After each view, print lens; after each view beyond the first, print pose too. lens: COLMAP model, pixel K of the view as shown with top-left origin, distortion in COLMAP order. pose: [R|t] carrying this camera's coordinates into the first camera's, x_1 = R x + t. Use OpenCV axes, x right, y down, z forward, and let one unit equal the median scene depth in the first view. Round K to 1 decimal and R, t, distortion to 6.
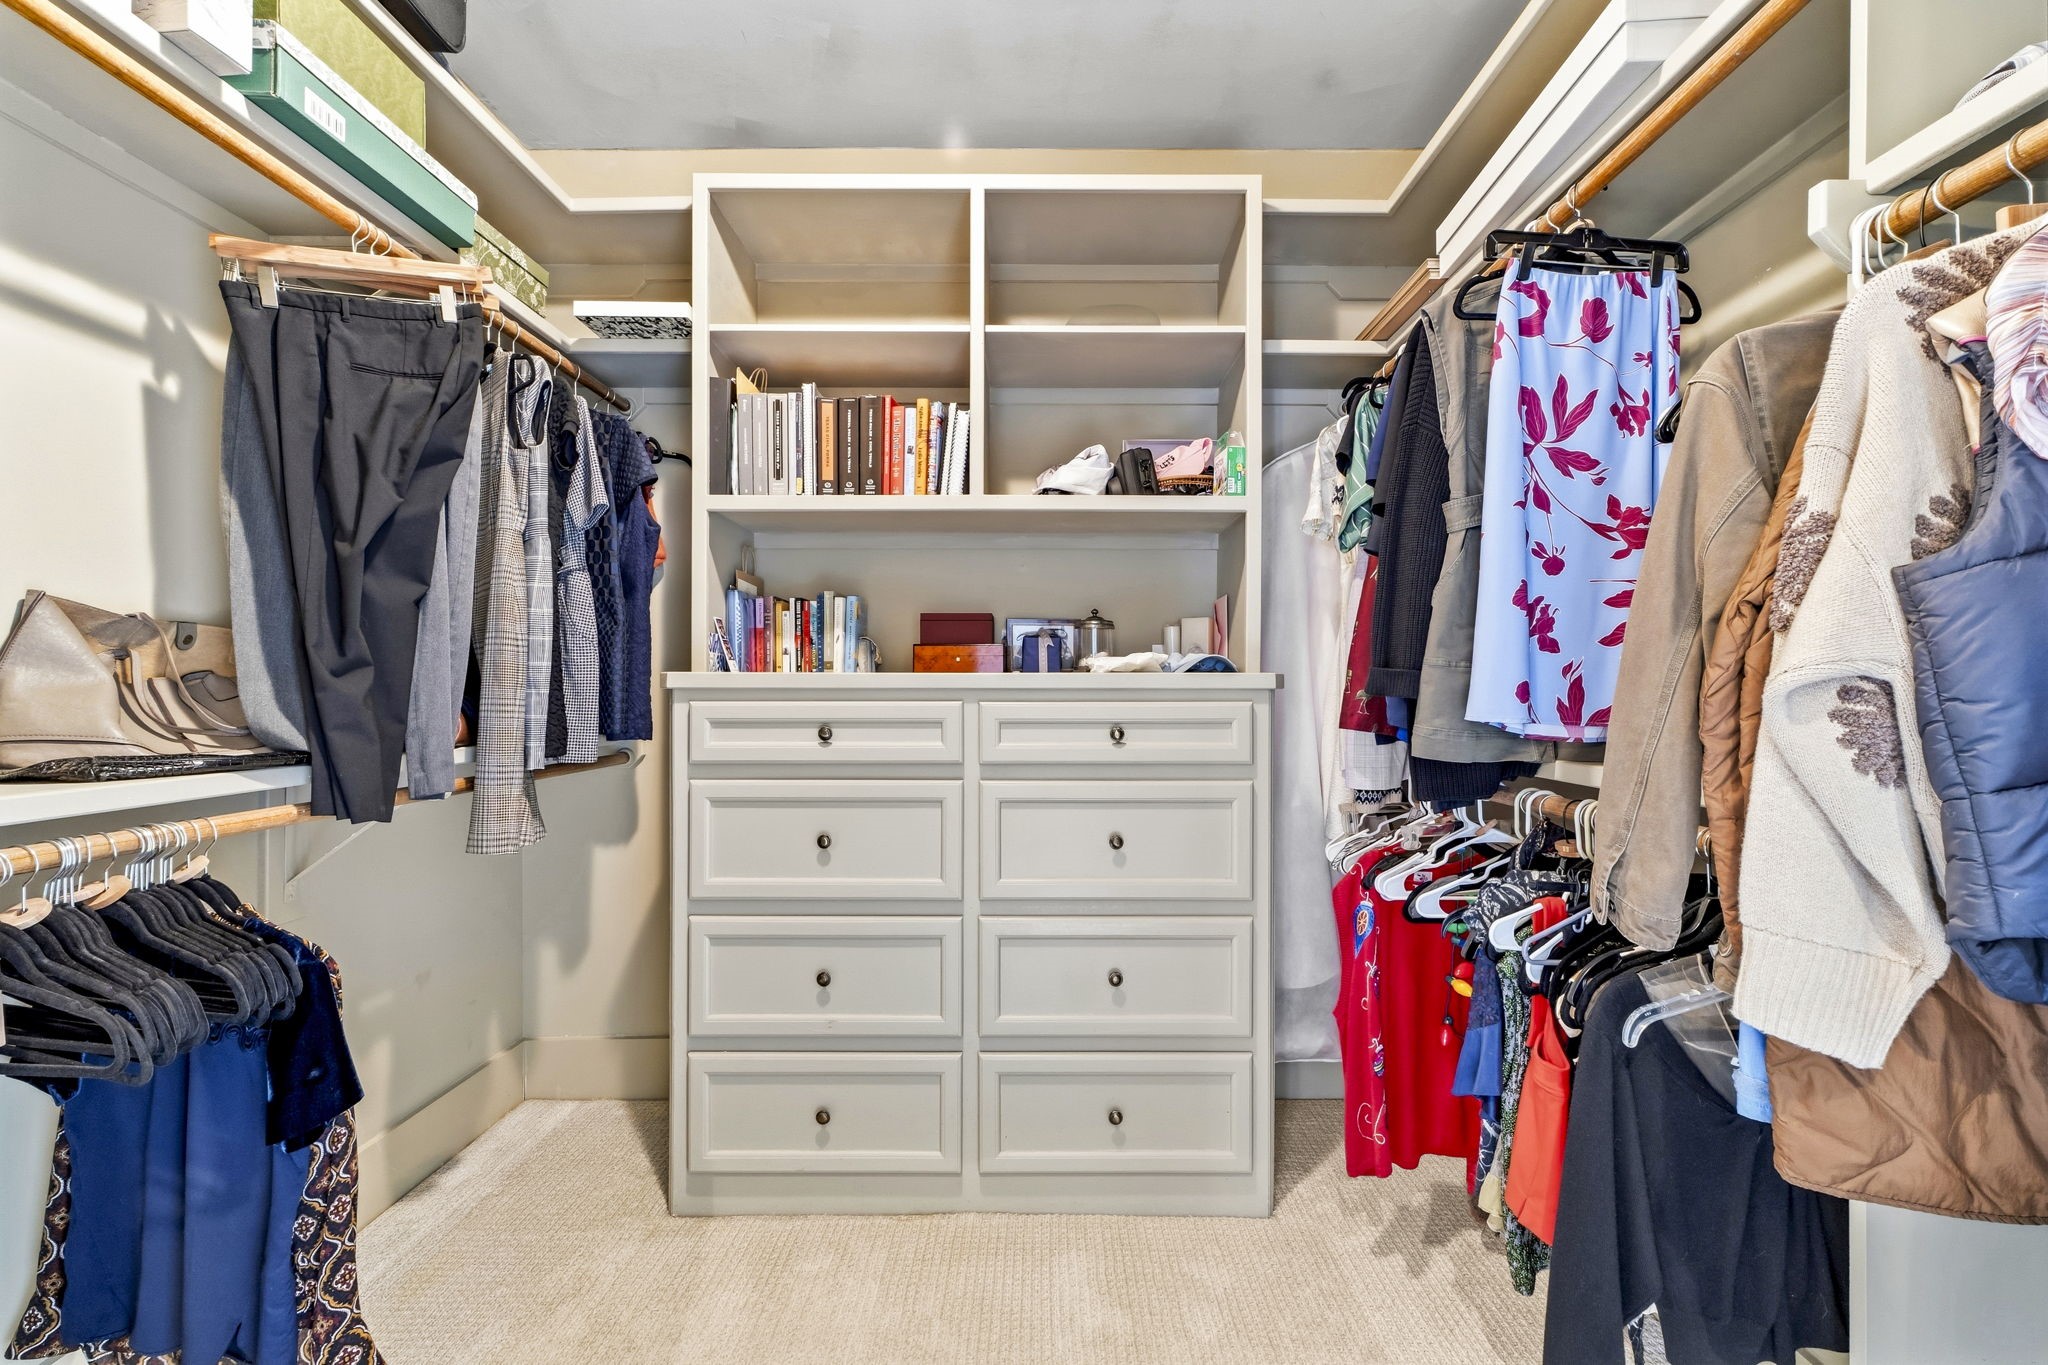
lens RADIAL K [[802.8, 0, 1035.8], [0, 802.8, 695.7], [0, 0, 1]] dist [0.001828, 0.000681]
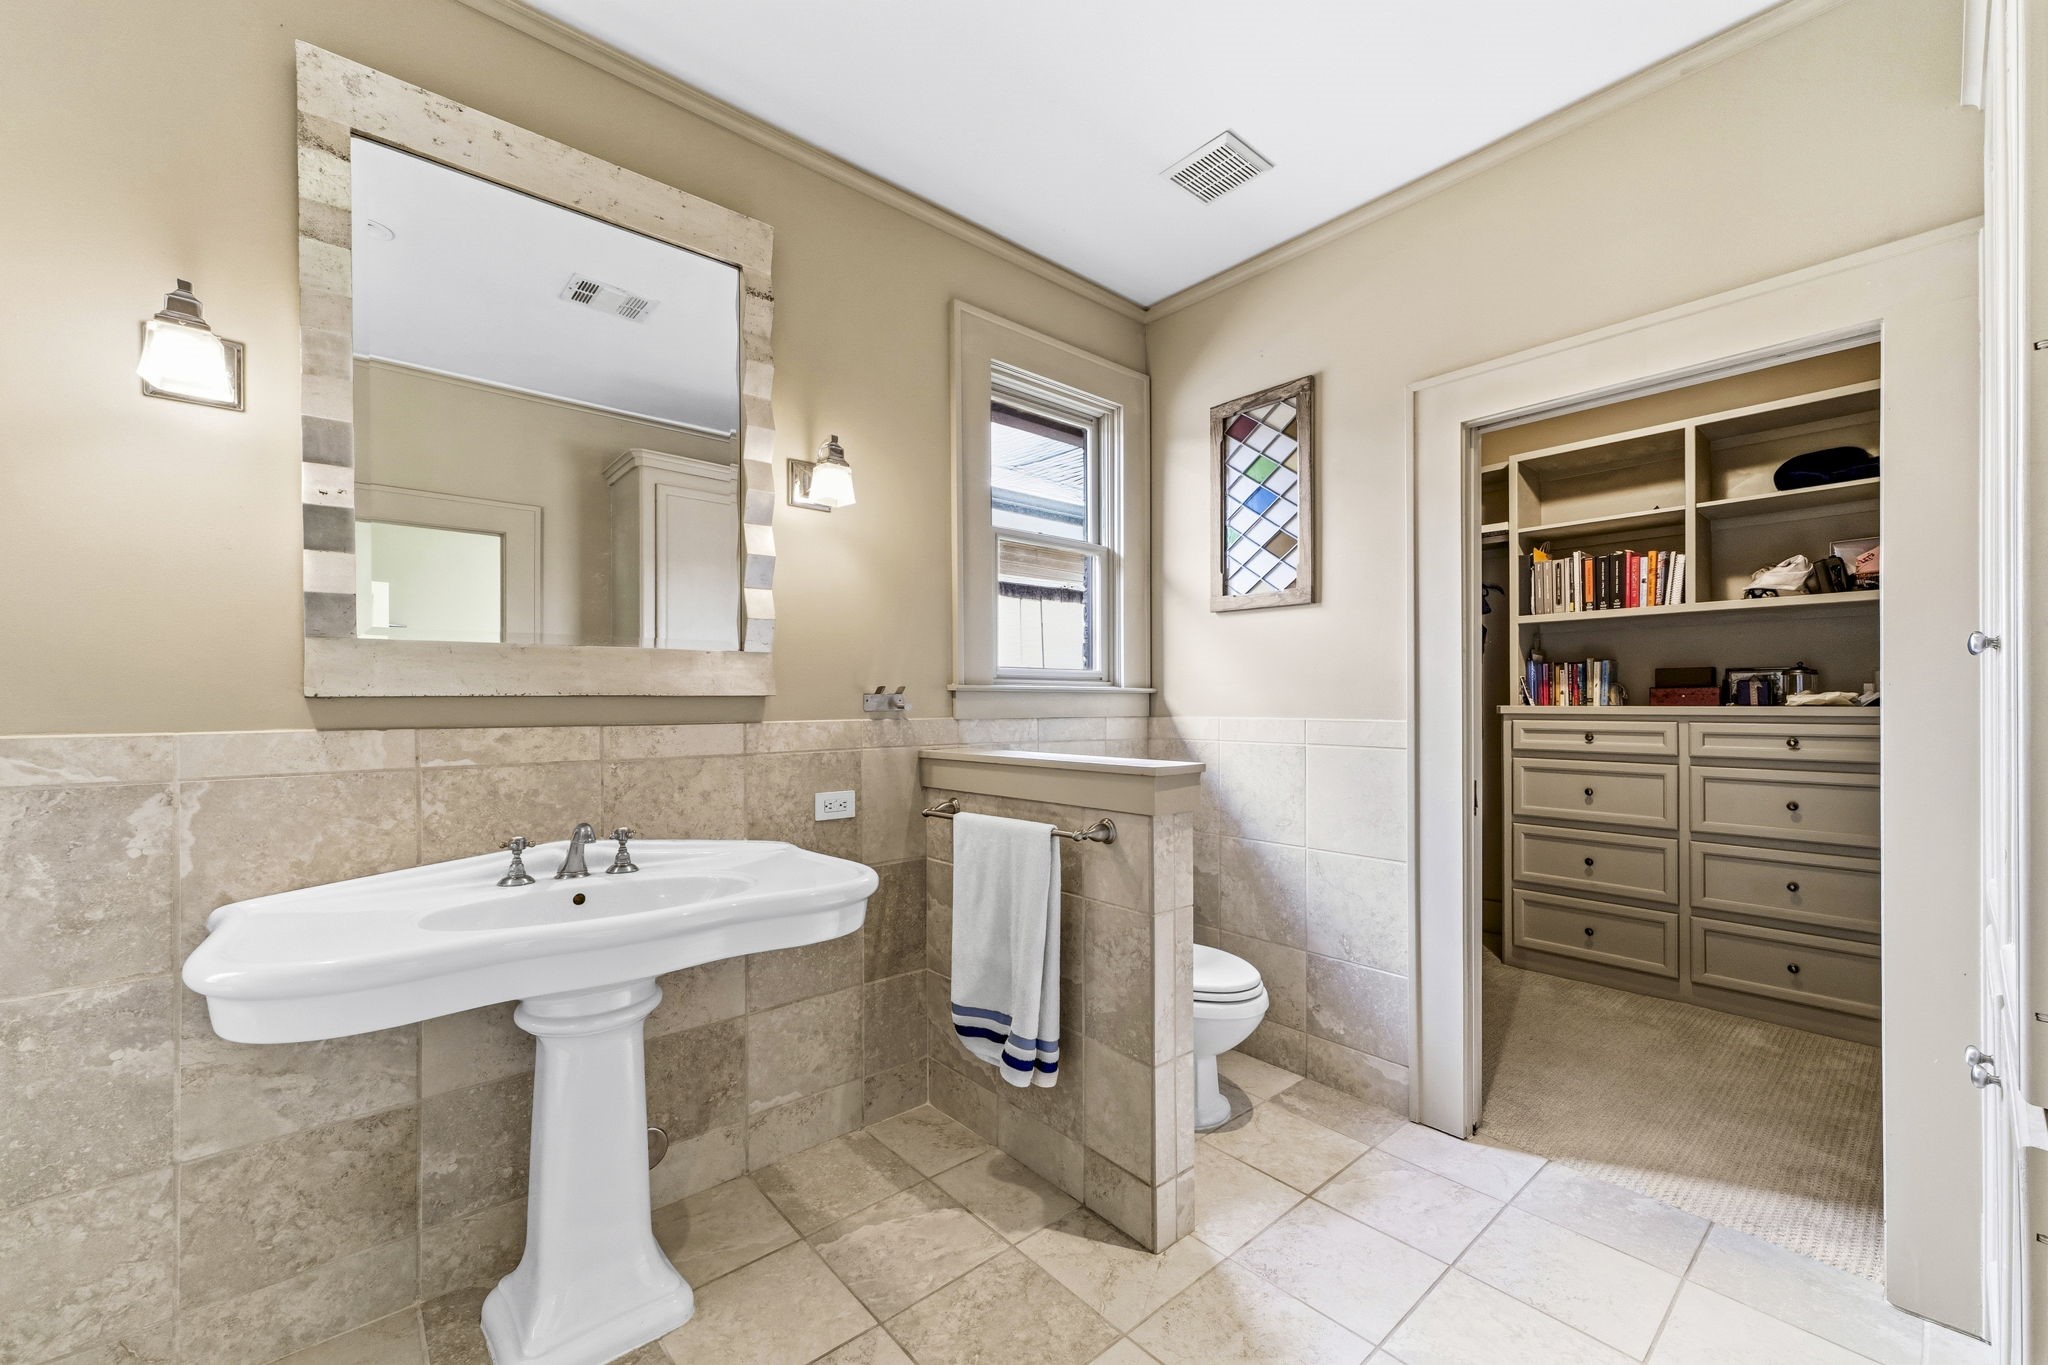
lens RADIAL K [[802.8, 0, 1035.8], [0, 802.8, 695.7], [0, 0, 1]] dist [0.001828, 0.000681]
pose [[0.660264, -0.008834, -0.750981, 0.291882], [-0.003195, 0.999889, -0.014572, -0.020148], [0.751027, 0.012021, 0.660162, -1.196325]]
